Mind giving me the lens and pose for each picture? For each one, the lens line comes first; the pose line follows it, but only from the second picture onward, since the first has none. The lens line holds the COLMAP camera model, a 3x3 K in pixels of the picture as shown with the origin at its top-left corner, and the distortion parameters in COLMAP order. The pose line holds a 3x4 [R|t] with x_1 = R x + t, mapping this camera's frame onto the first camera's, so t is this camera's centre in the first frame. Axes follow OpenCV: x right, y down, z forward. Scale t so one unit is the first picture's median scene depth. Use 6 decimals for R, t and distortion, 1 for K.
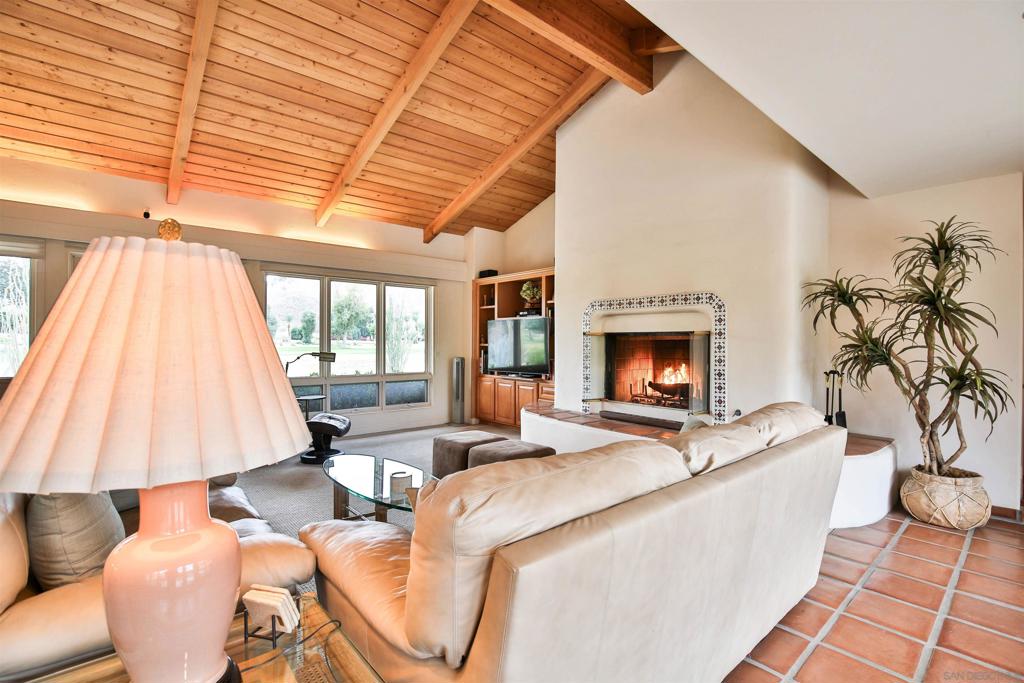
lens RADIAL K [[468.7, 0, 510.6], [0, 468.7, 337.6], [0, 0, 1]] dist [-0.033739, 0.004973]
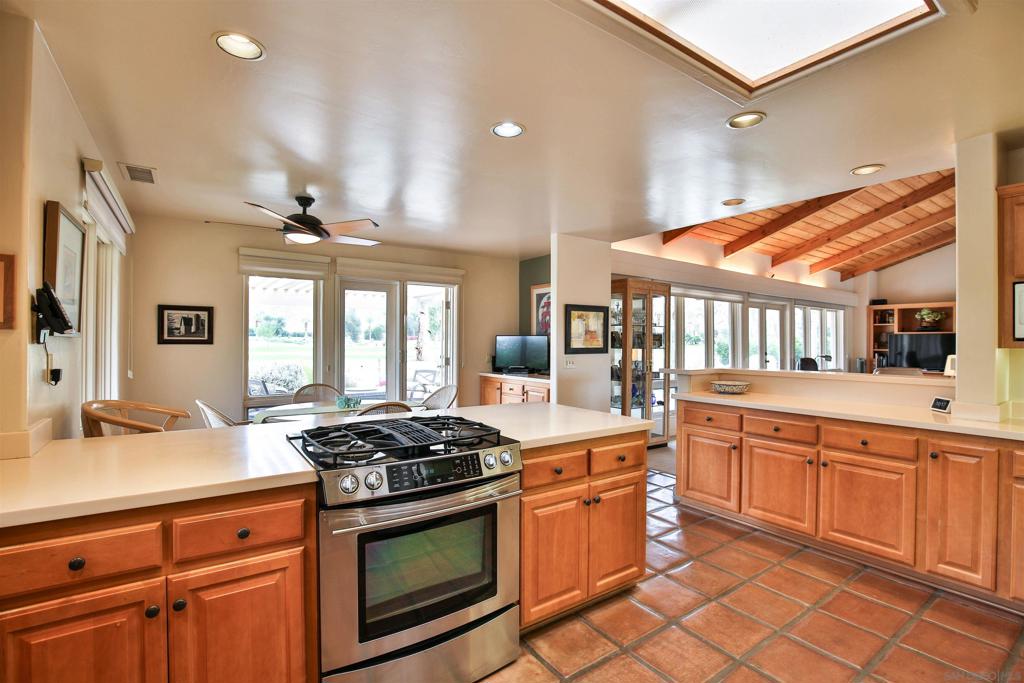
lens RADIAL K [[468.7, 0, 513.3], [0, 468.7, 338.8], [0, 0, 1]] dist [-0.033739, 0.004973]
pose [[0.995493, -0.000387, -0.094839, -1.378153], [0.000521, 0.999999, 0.001391, -0.029206], [0.094839, -0.001434, 0.995492, -0.716463]]
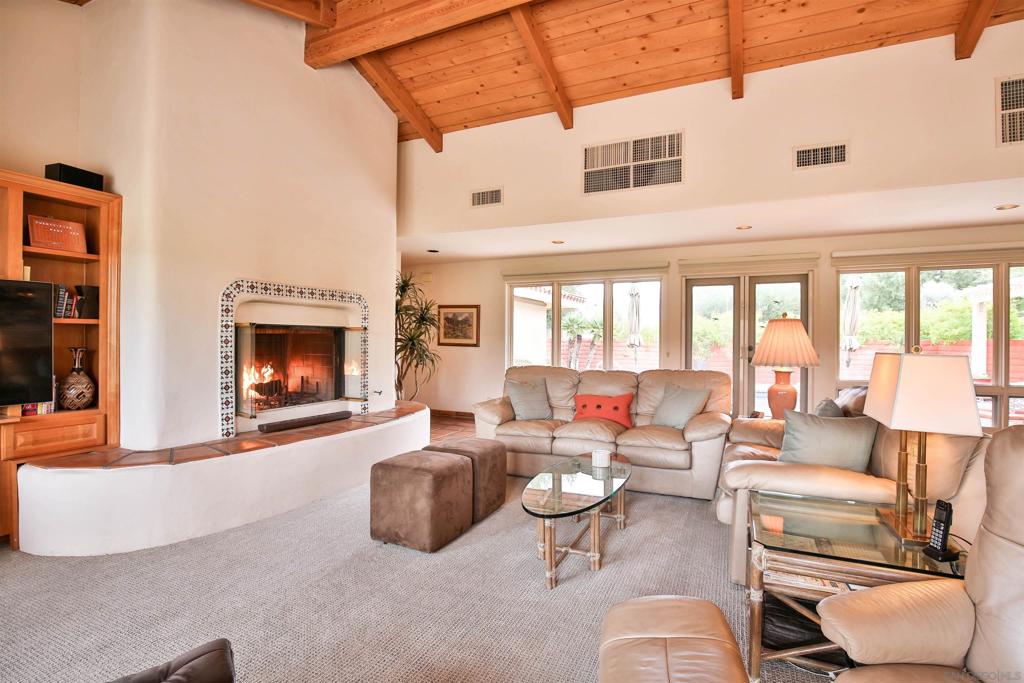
lens RADIAL K [[479.3, 0, 515.7], [0, 479.3, 341.4], [0, 0, 1]] dist [-0.031107, 0.003694]
pose [[-0.408616, -0.010286, 0.912648, -0.601905], [-0.016752, 0.999853, 0.003768, 0.007443], [-0.912553, -0.013749, -0.408728, 0.821285]]
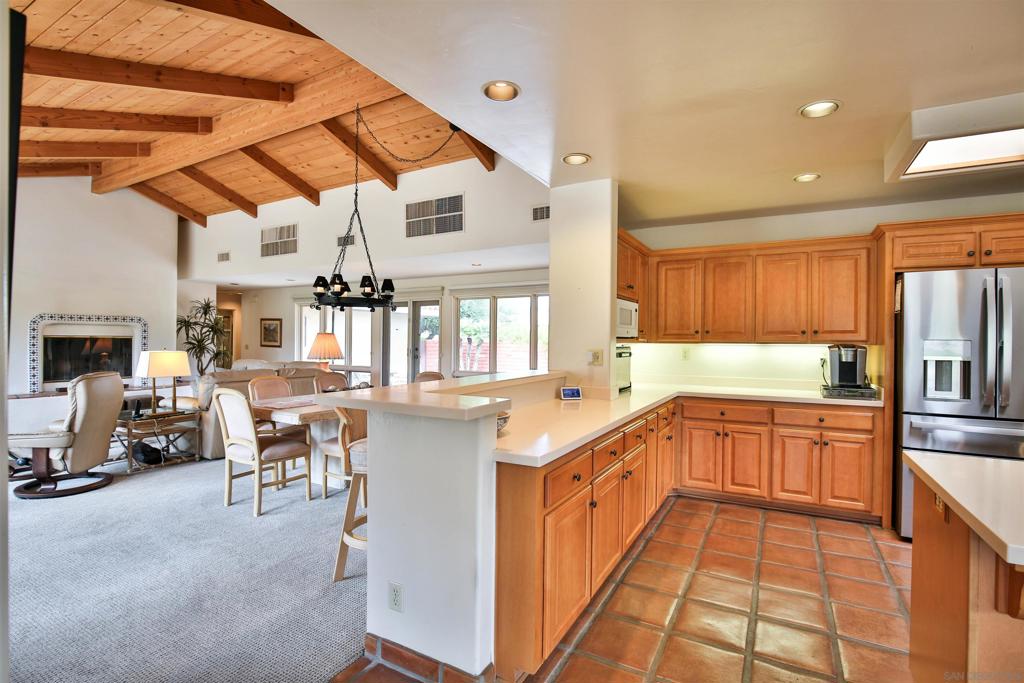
lens RADIAL K [[479.3, 0, 518.3], [0, 479.3, 340.8], [0, 0, 1]] dist [-0.031107, 0.003694]
pose [[-0.348259, -0.010296, 0.937342, -1.497609], [-0.017971, 0.999829, 0.004306, -0.024284], [-0.937226, -0.015345, -0.348385, 0.122182]]
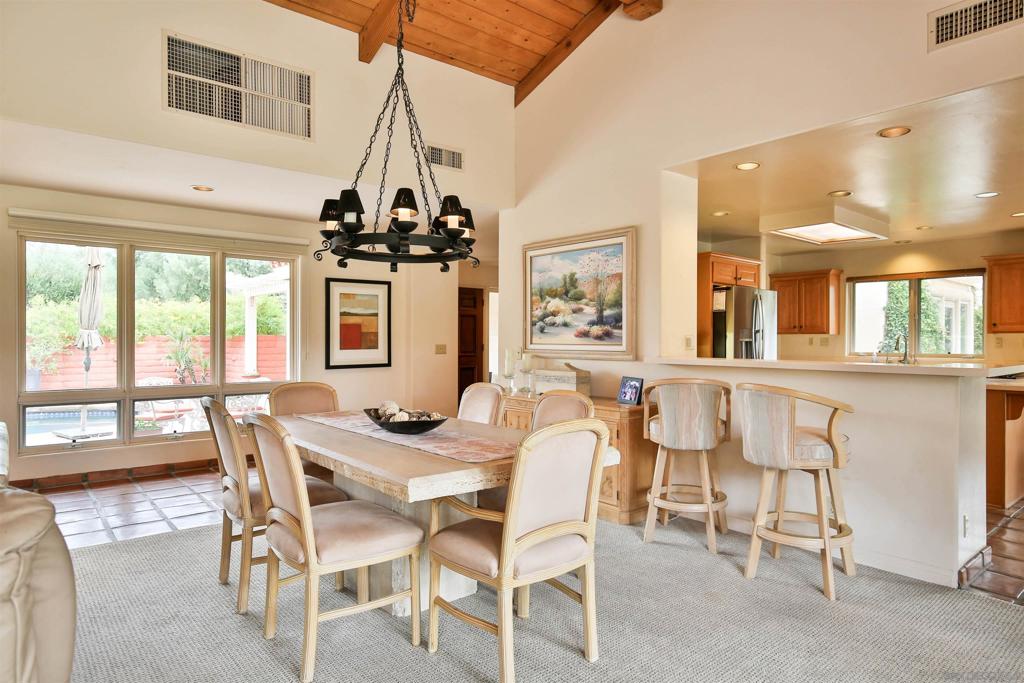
lens RADIAL K [[610.3, 0, 510.5], [0, 610.3, 344.9], [0, 0, 1]] dist [-0.013226, 0.002956]
pose [[-0.999841, -0.009151, 0.015285, -0.705969], [-0.009148, 0.999958, 0.000283, 0.003636], [-0.015287, 0.000143, -0.999883, 0.671379]]
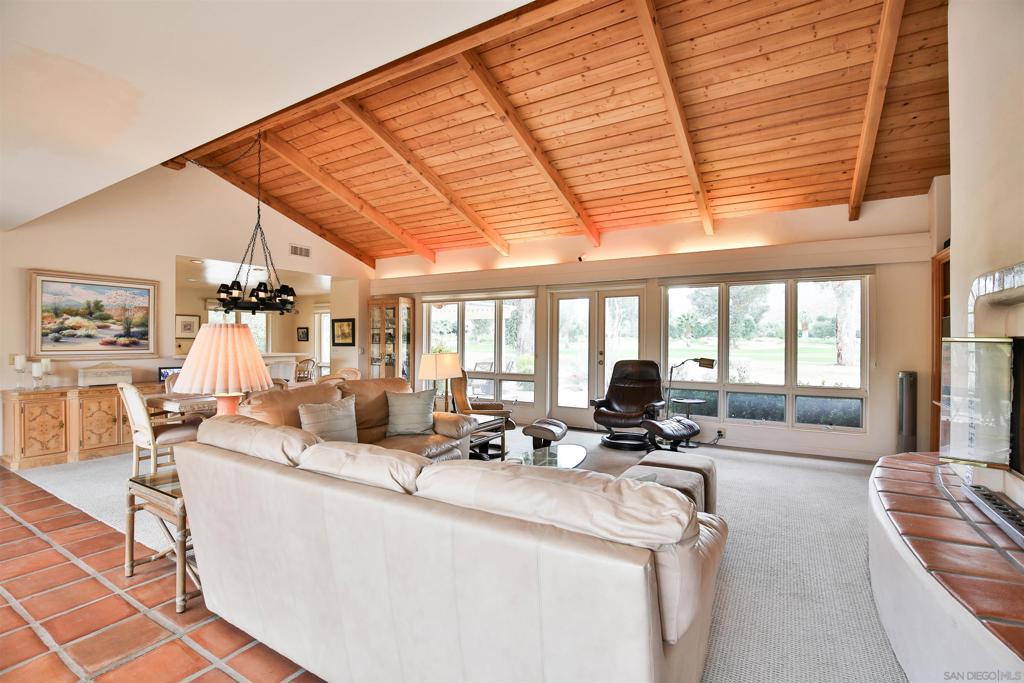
lens RADIAL K [[468.7, 0, 520.3], [0, 468.7, 339.6], [0, 0, 1]] dist [-0.033739, 0.004973]
pose [[0.318442, -0.006426, -0.947921, 0.455294], [0.008009, 0.999960, -0.004088, -0.009428], [0.947909, -0.006290, 0.318480, 0.301573]]
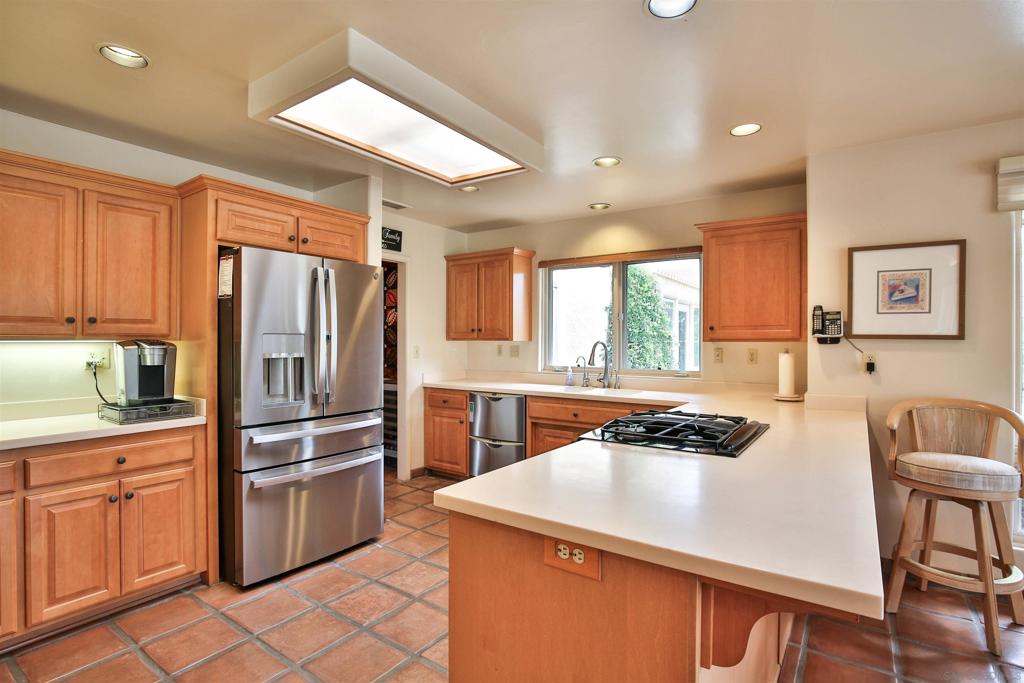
lens RADIAL K [[499.8, 0, 511.7], [0, 499.8, 342.4], [0, 0, 1]] dist [-0.026067, 0.003761]
pose [[-0.969664, -0.008474, -0.244296, -1.255151], [-0.007542, 0.999960, -0.004750, -0.022725], [0.244327, -0.002763, -0.969689, -0.003874]]
